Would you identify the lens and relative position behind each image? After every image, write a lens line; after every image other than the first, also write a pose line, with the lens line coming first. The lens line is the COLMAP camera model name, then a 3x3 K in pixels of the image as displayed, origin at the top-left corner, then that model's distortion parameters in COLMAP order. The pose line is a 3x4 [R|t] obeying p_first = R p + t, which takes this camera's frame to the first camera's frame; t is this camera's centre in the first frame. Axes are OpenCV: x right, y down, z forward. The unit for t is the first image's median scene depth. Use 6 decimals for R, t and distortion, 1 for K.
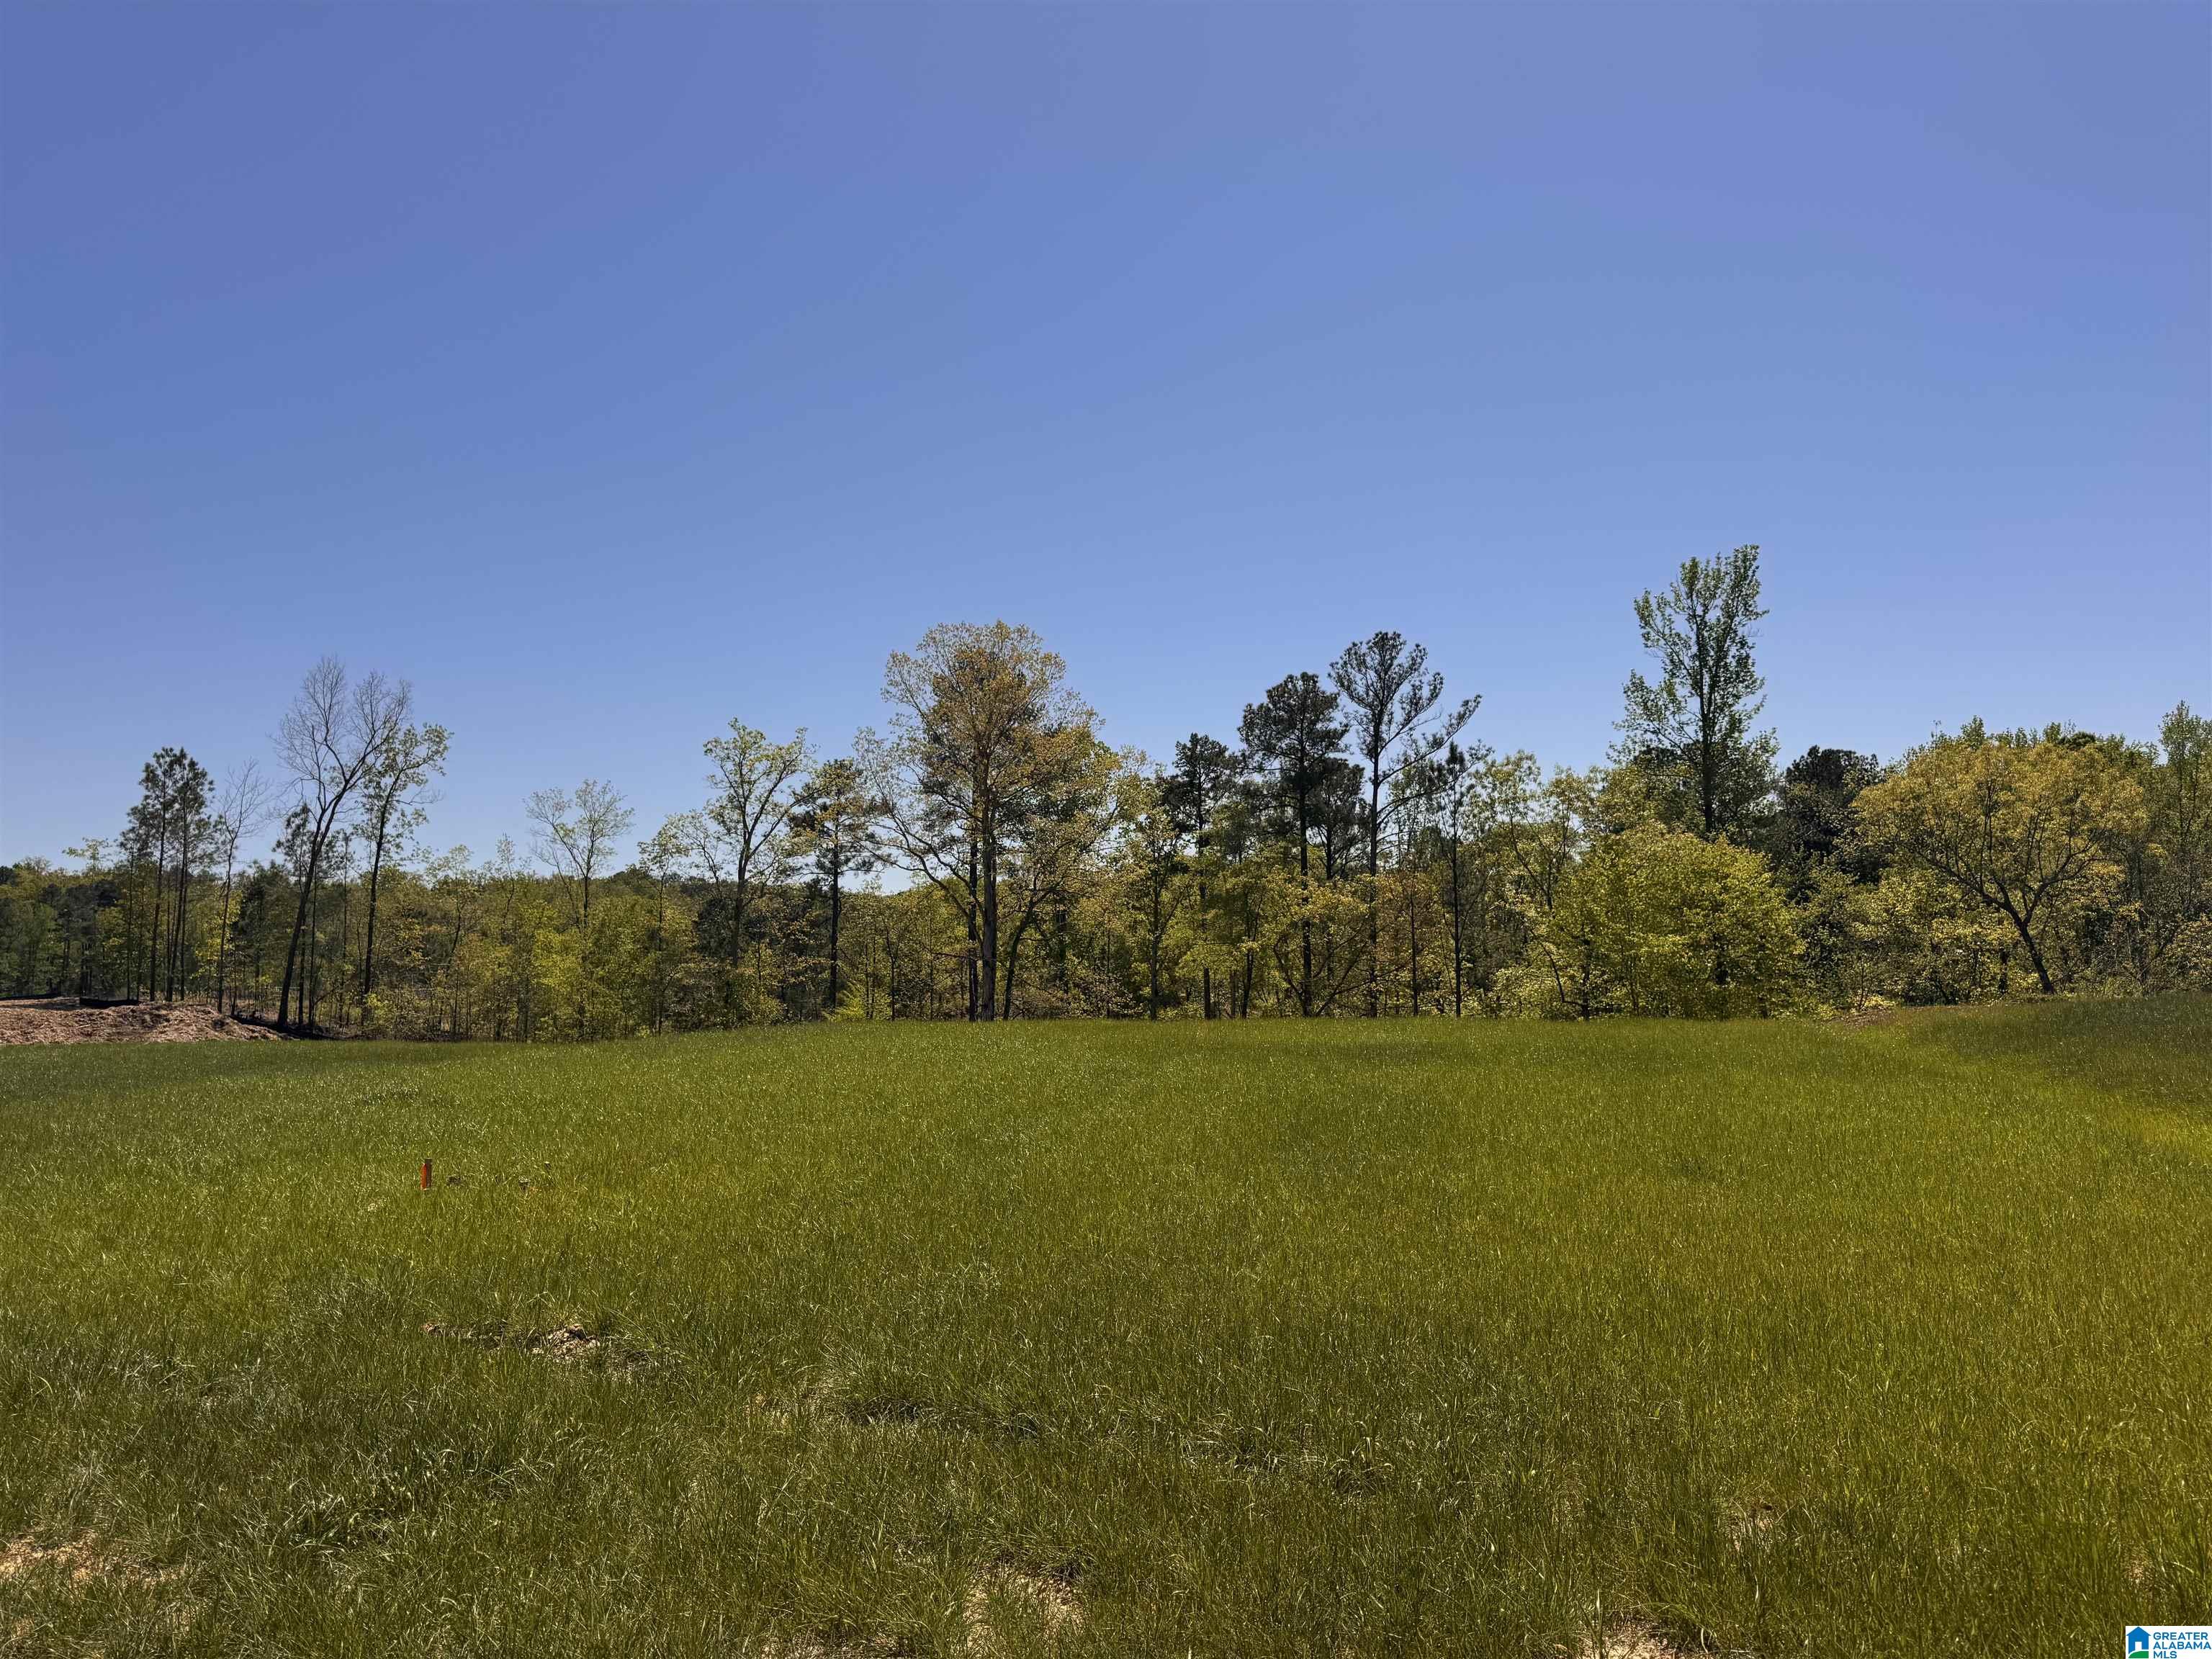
lens RADIAL K [[1554.3, 0, 1098.5], [0, 1554.3, 852.3], [0, 0, 1]] dist [0.040503, -0.057311]
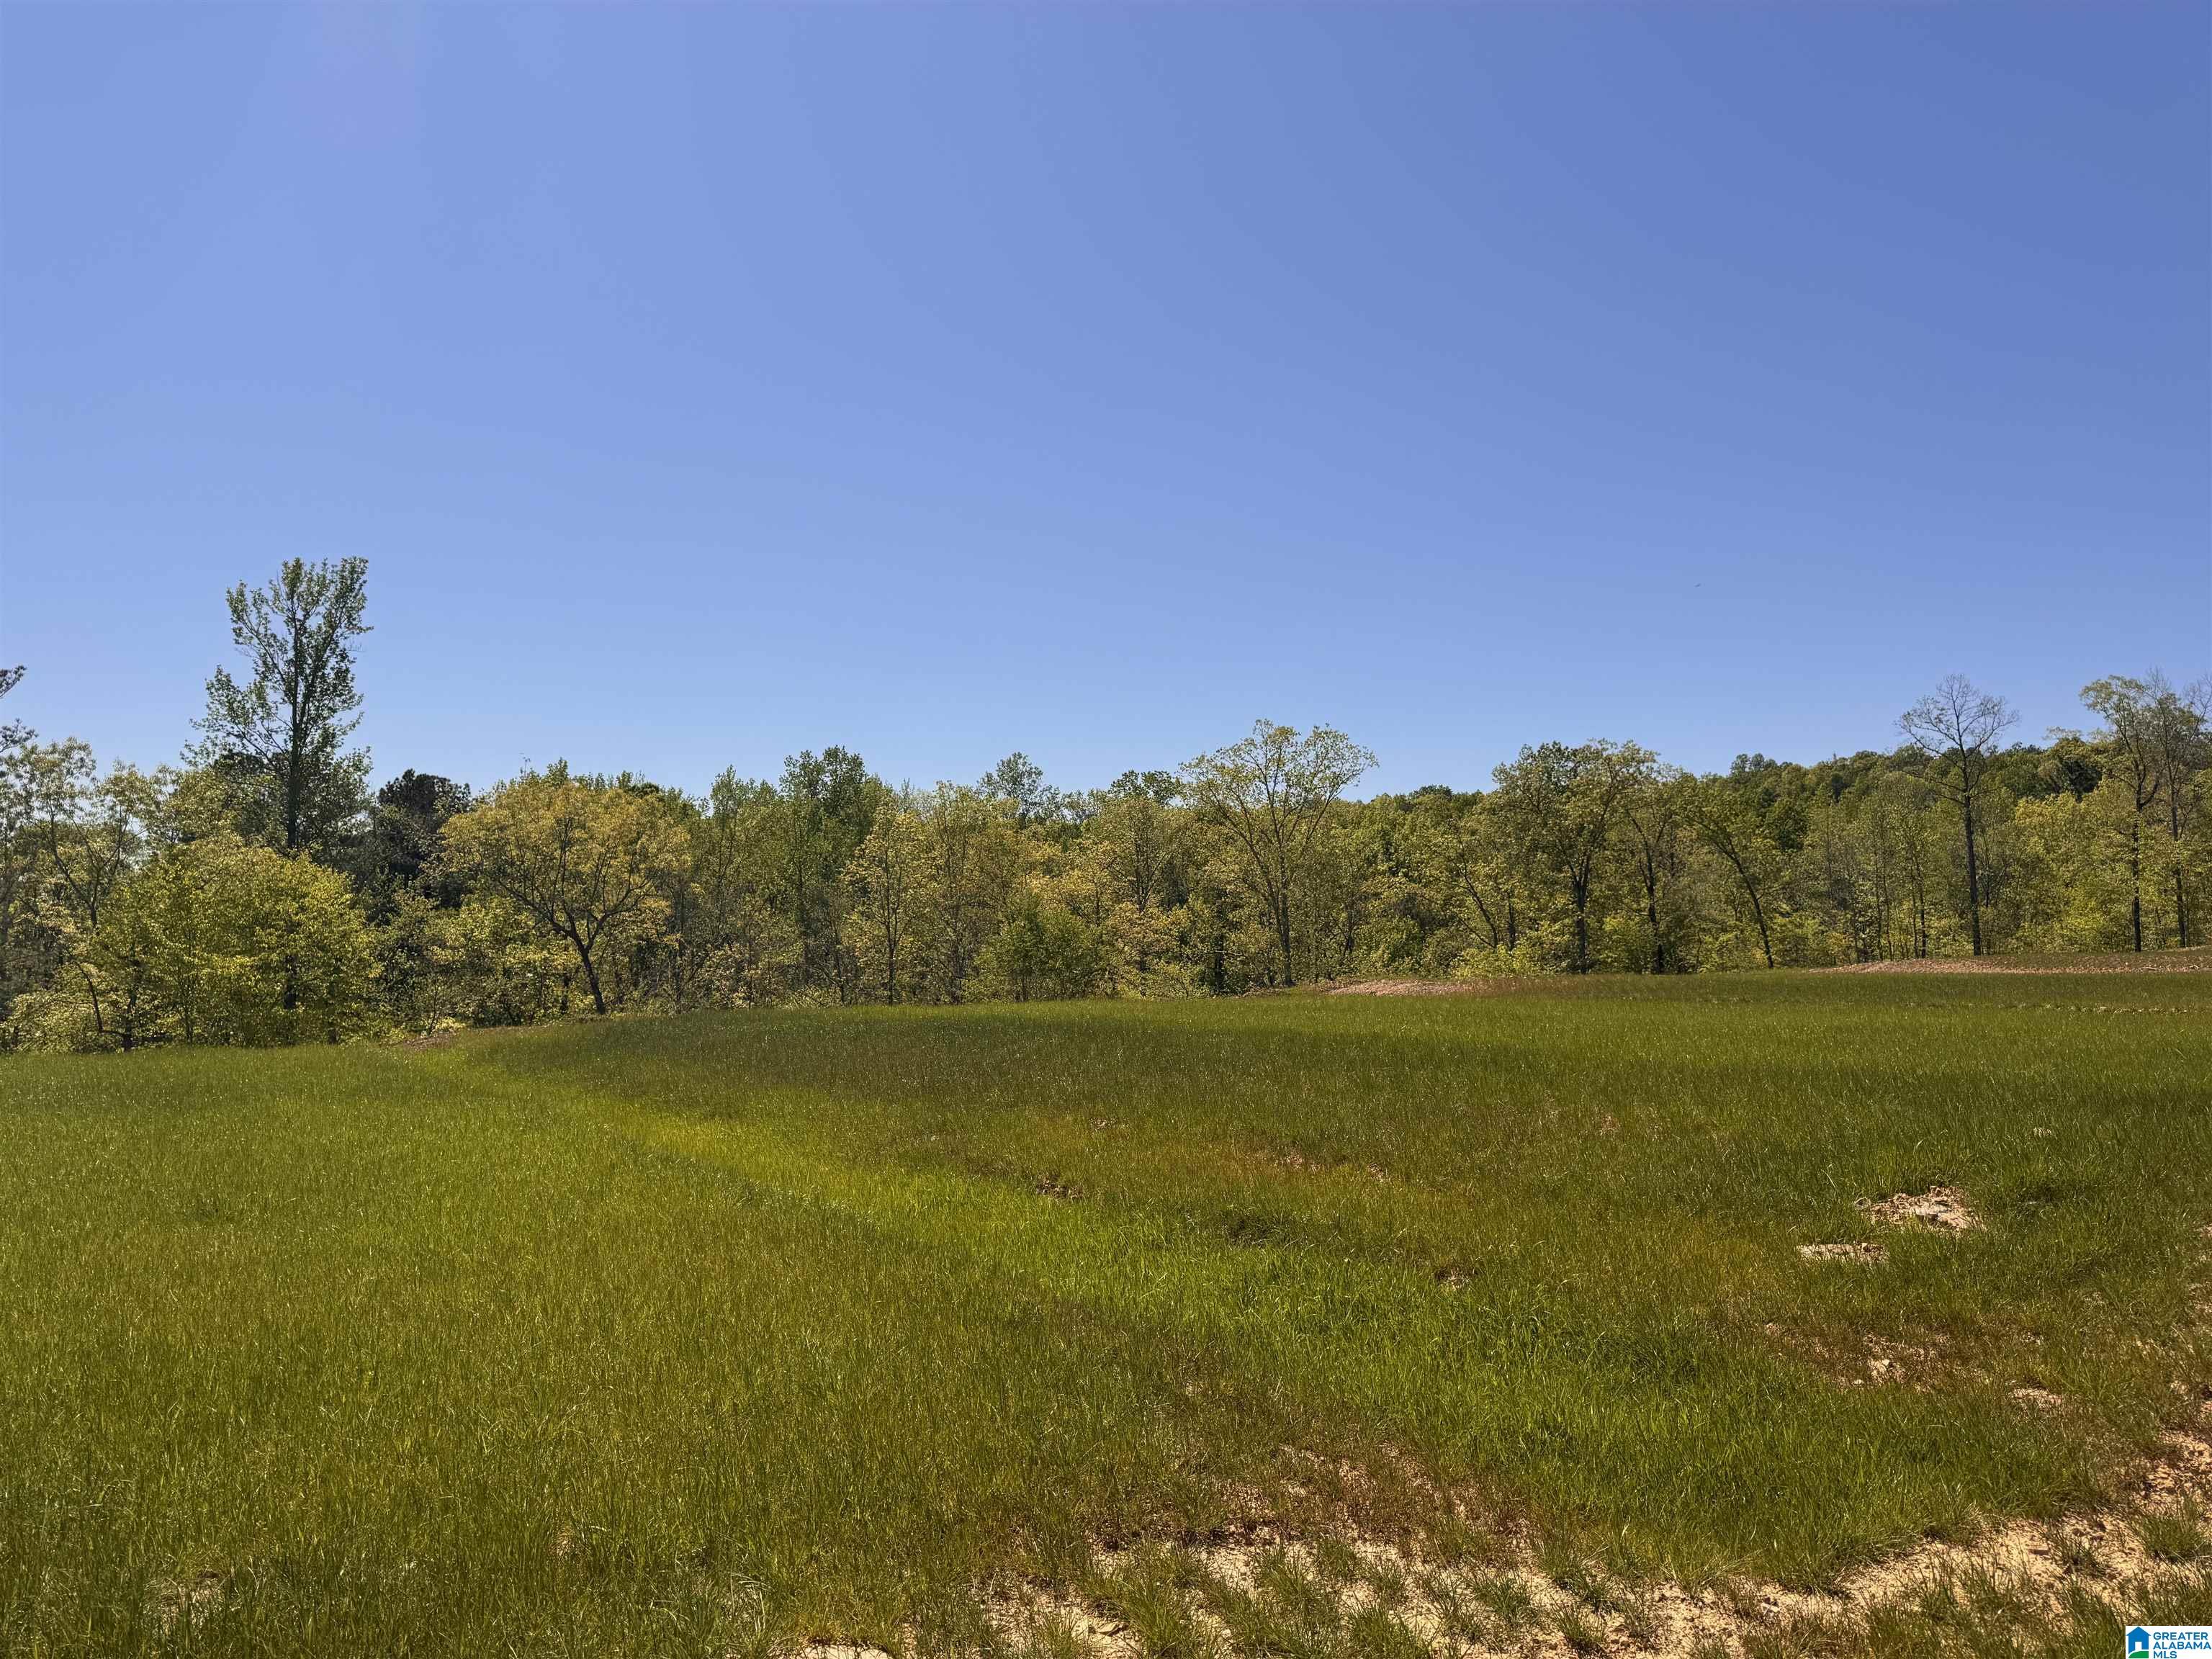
lens RADIAL K [[1554.3, 0, 1115.1], [0, 1554.3, 849.6], [0, 0, 1]] dist [0.040503, -0.057311]
pose [[0.655778, 0.066475, 0.752022, 0.003819], [-0.054158, 0.997692, -0.040964, -0.000214], [-0.753009, -0.013865, 0.657864, -0.000636]]
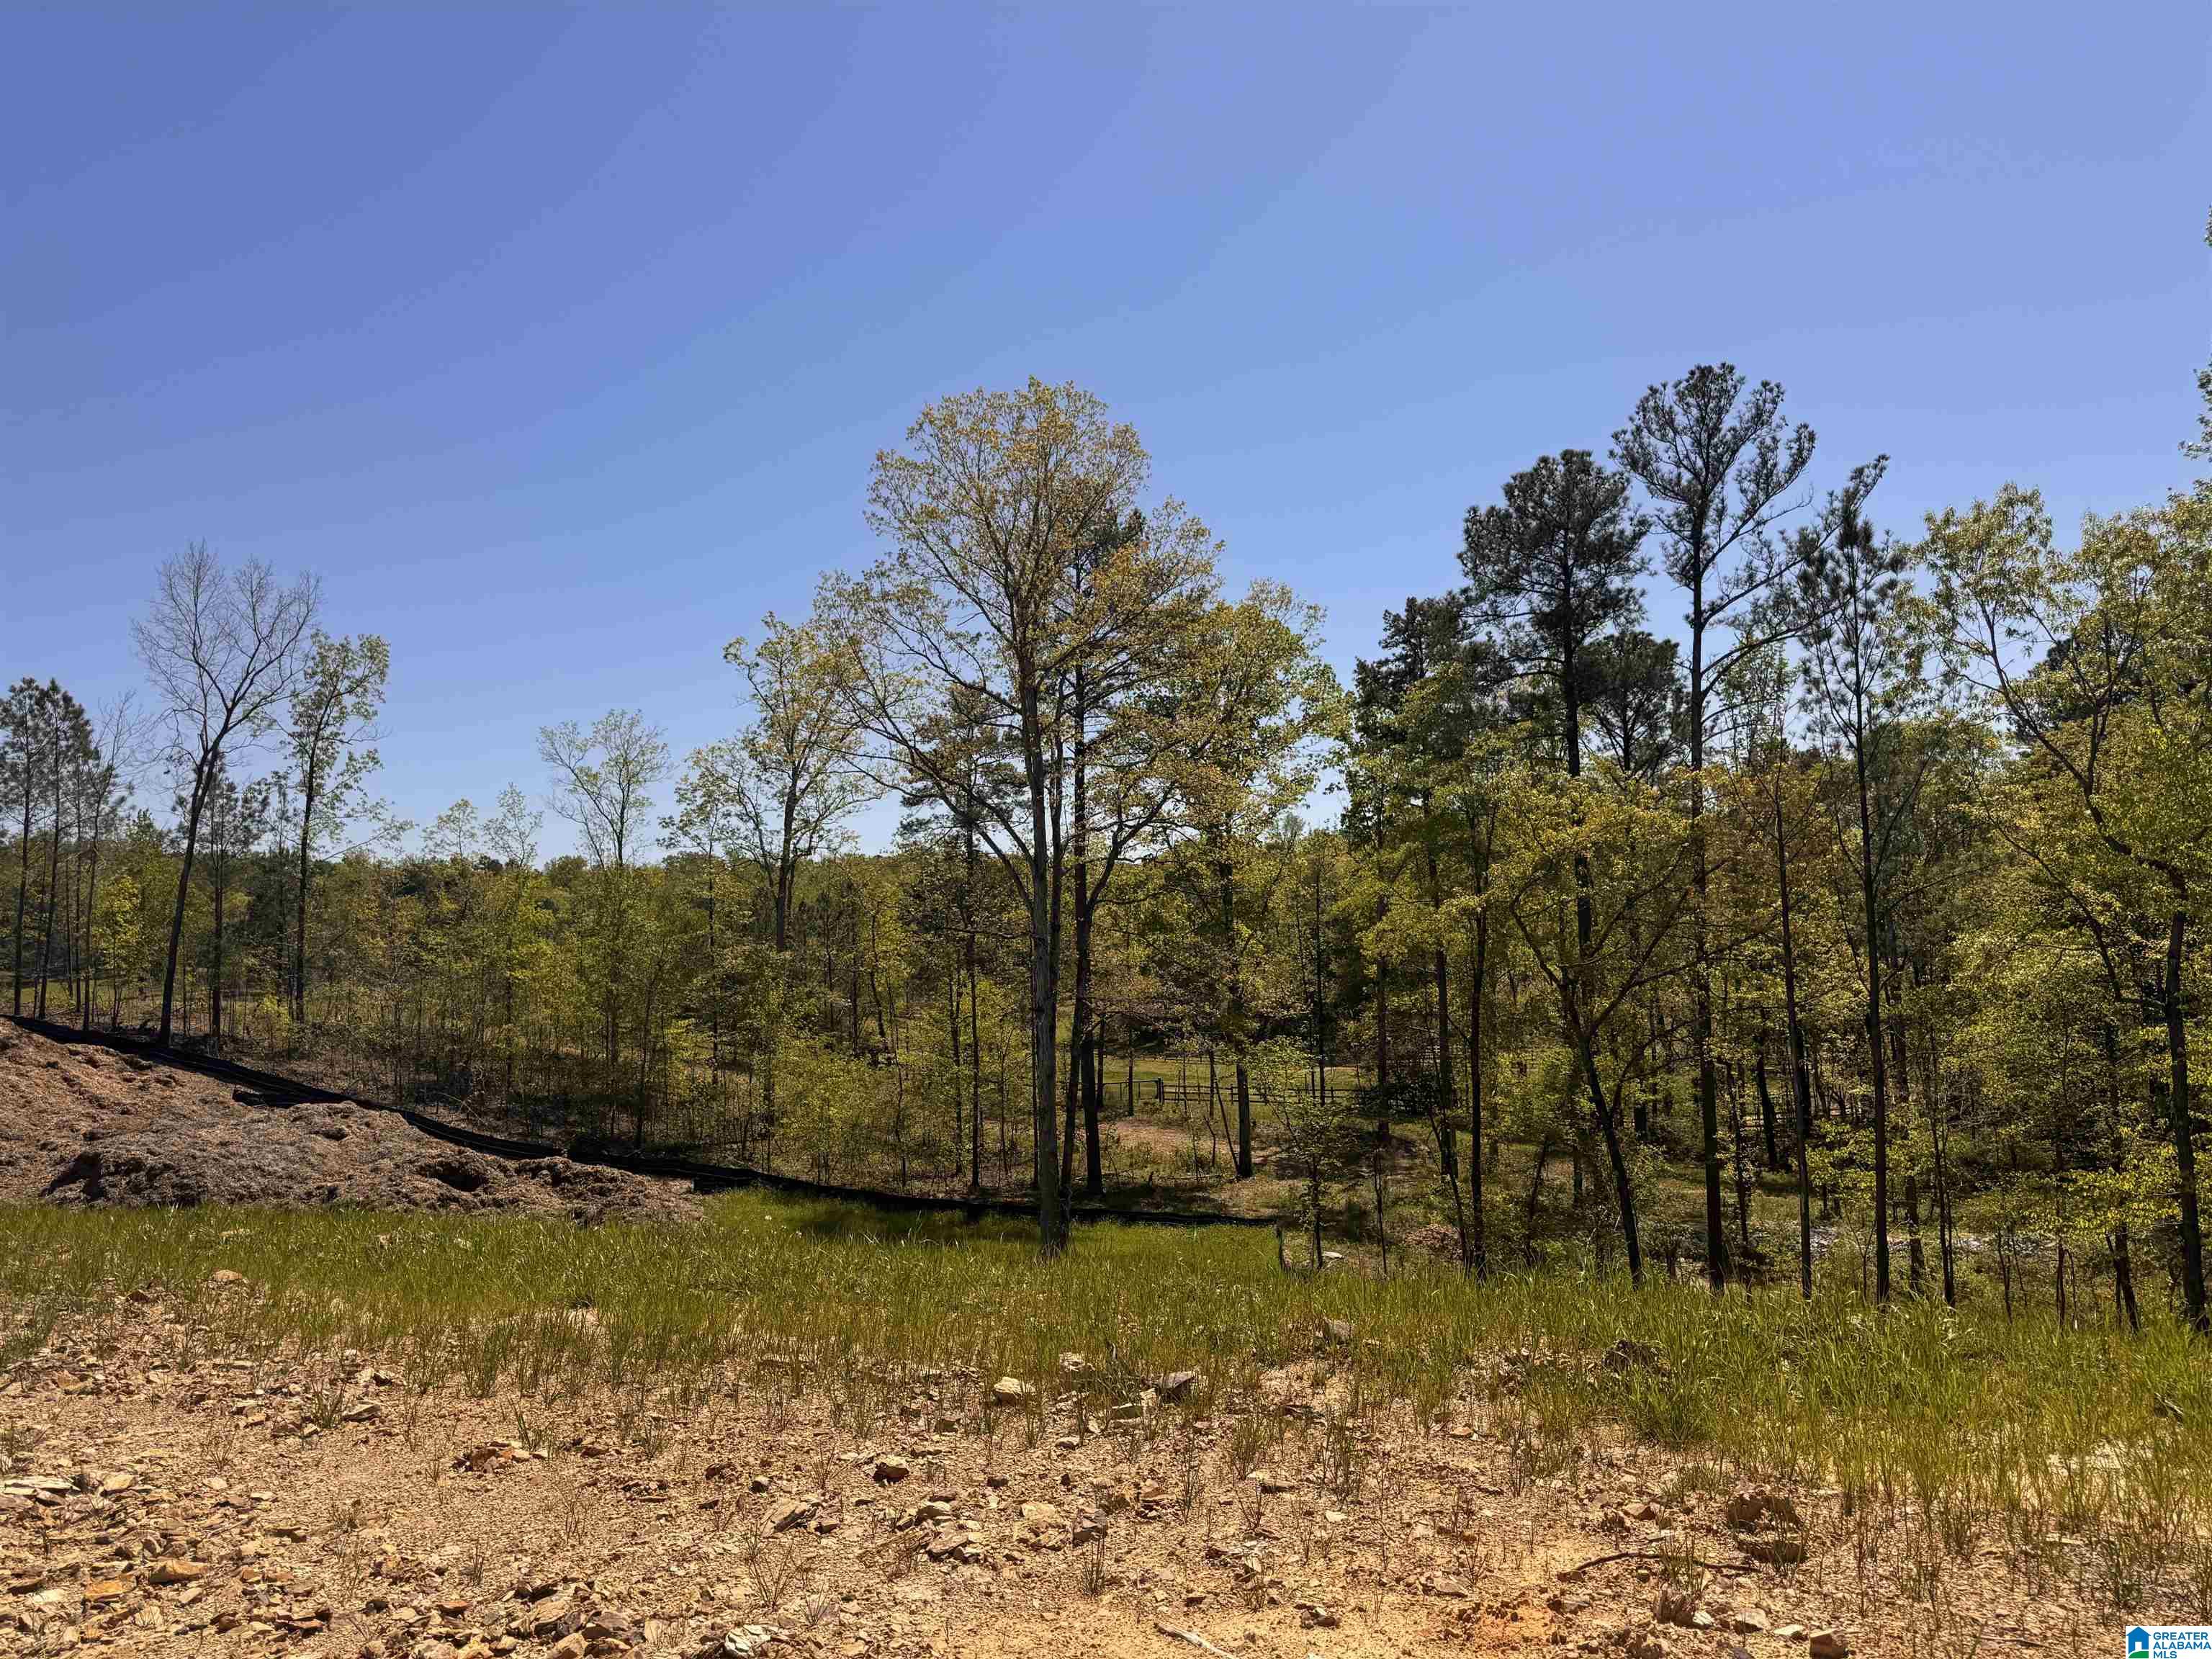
lens RADIAL K [[1554.3, 0, 1102.2], [0, 1554.3, 852.1], [0, 0, 1]] dist [0.040503, -0.057311]
pose [[0.981742, -0.029372, -0.187936, 0.082320], [0.032573, 0.999372, 0.013963, 0.033009], [0.187407, -0.019830, 0.982082, 0.469773]]
